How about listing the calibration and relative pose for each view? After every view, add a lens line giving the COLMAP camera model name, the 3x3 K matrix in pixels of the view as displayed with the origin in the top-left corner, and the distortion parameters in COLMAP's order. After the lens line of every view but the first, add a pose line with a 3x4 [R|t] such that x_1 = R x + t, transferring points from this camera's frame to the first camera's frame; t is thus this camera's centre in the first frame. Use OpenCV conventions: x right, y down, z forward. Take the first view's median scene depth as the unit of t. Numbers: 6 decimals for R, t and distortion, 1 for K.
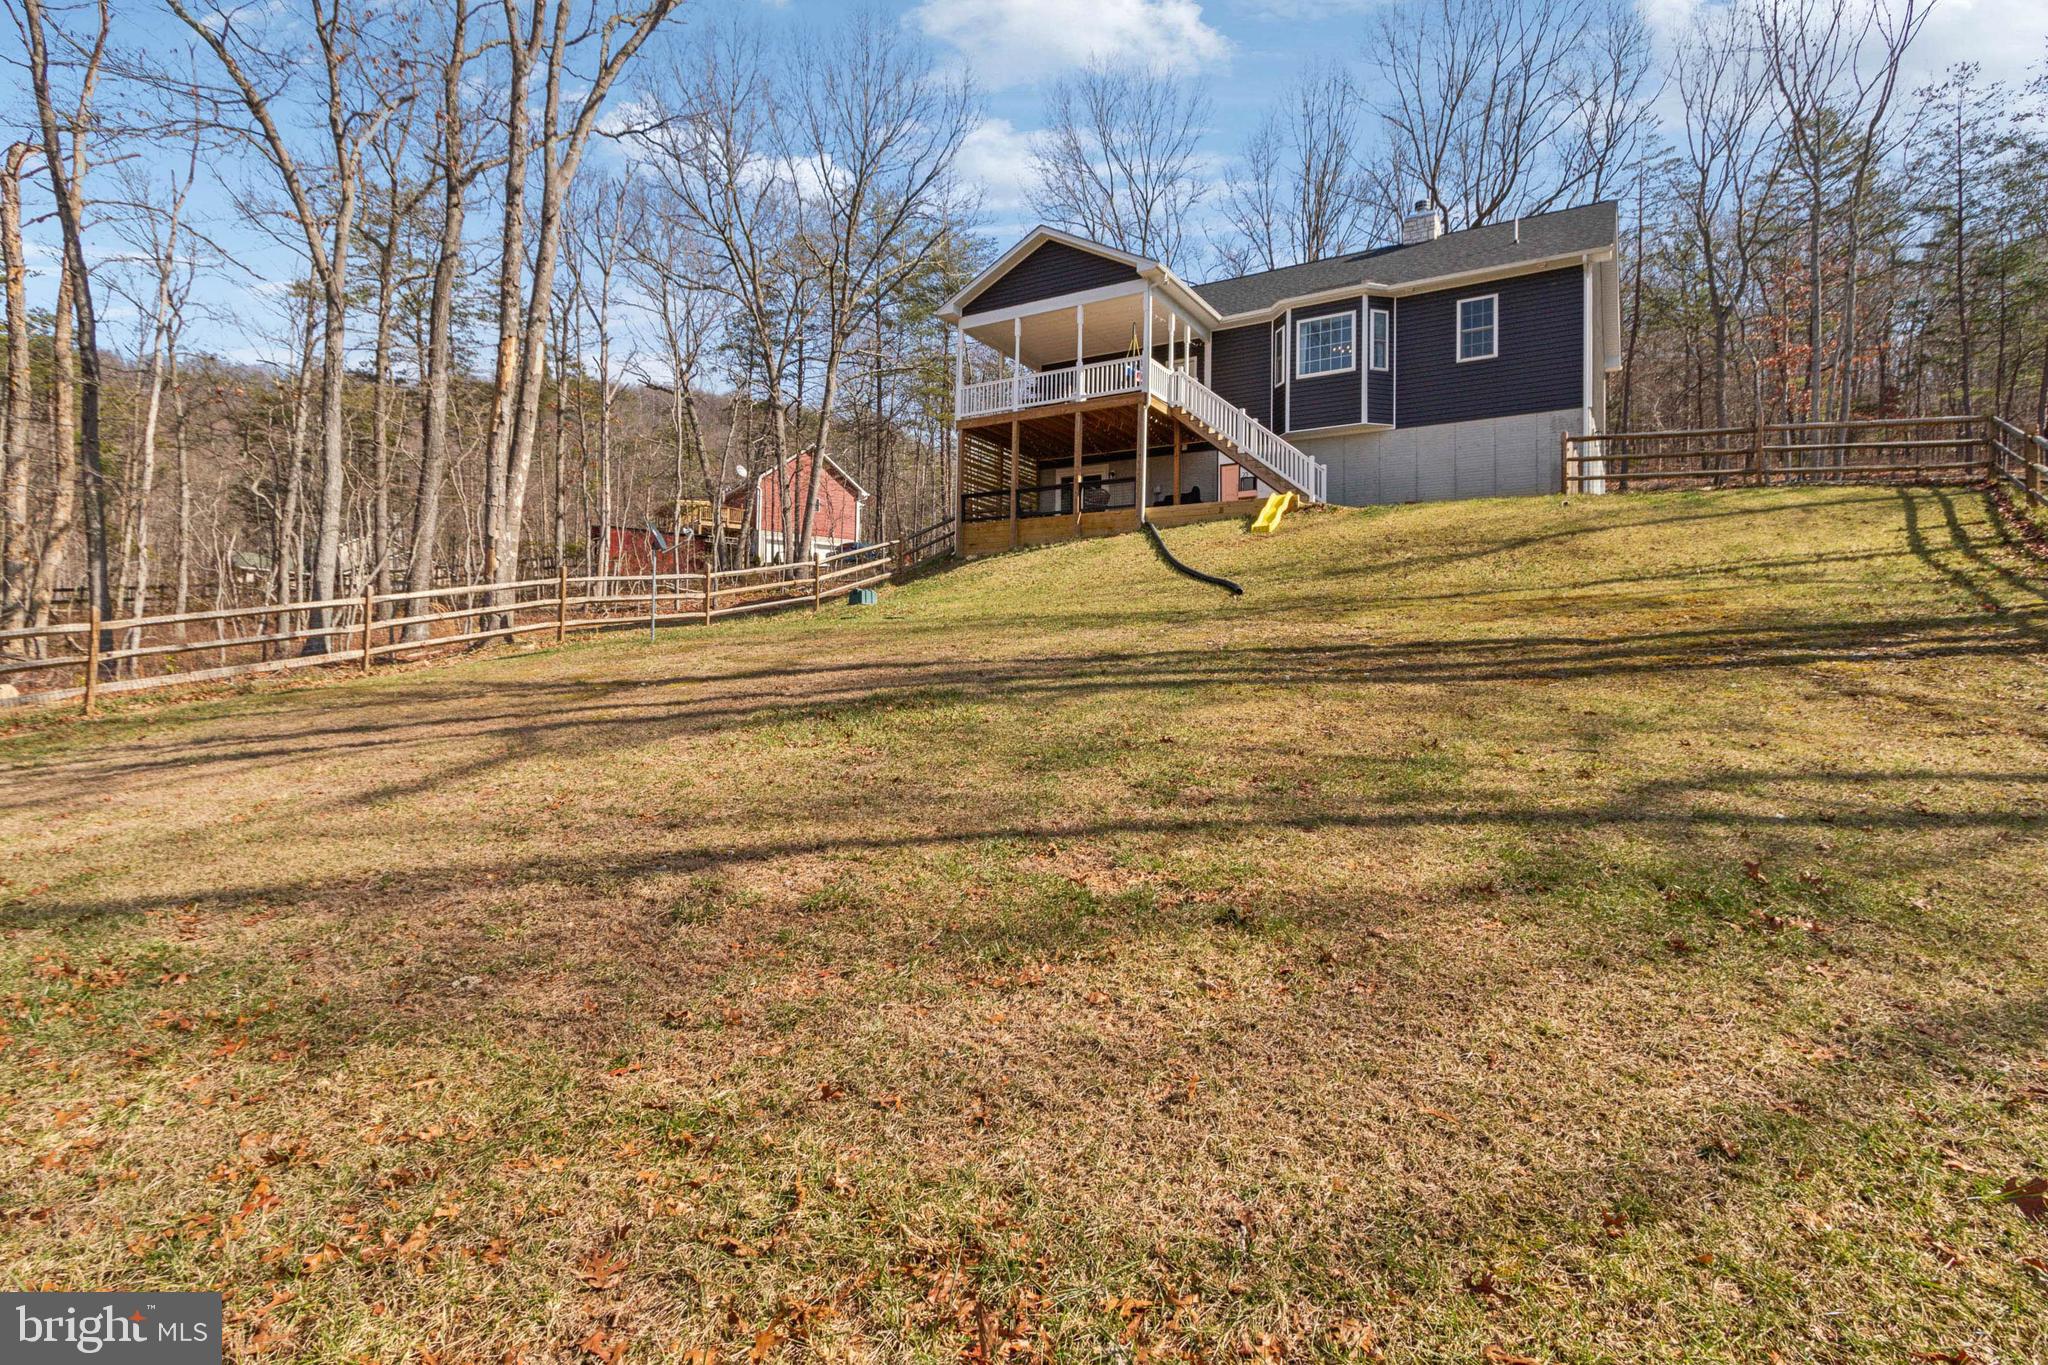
lens RADIAL K [[962.6, 0, 956.4], [0, 962.6, 681.0], [0, 0, 1]] dist [0.001816, -0.011429]
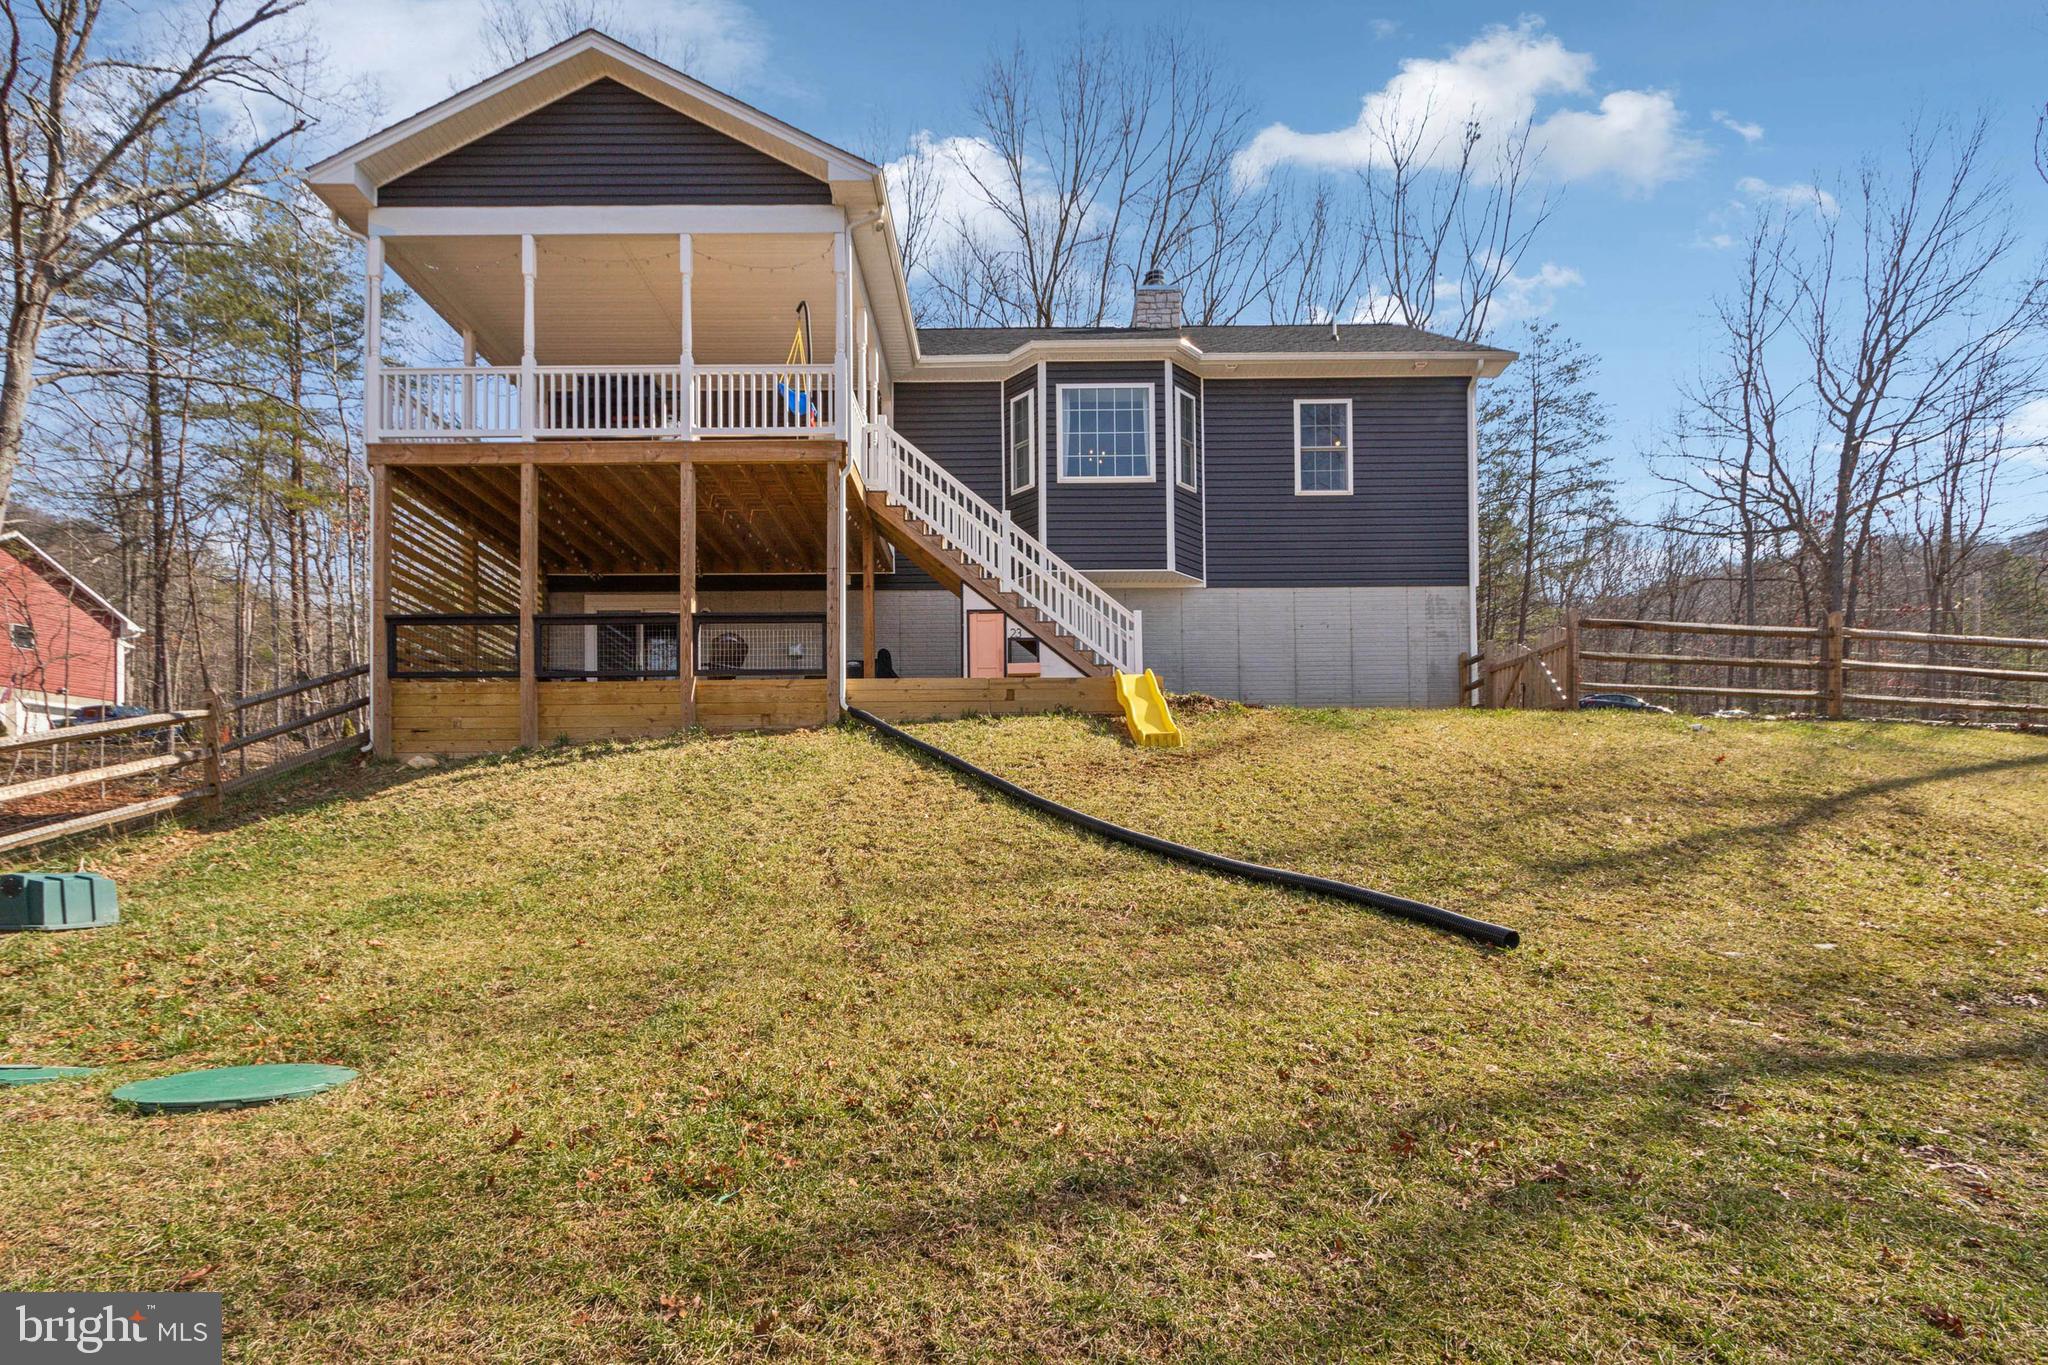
lens RADIAL K [[1027.8, 0, 1022.2], [0, 1027.8, 873.8], [0, 0, 1]] dist [-0.001384, -0.000187]
pose [[0.820389, -0.023041, 0.571342, -0.029358], [0.028583, 0.999591, -0.000732, -0.074896], [-0.571091, 0.016931, 0.820712, 0.501678]]
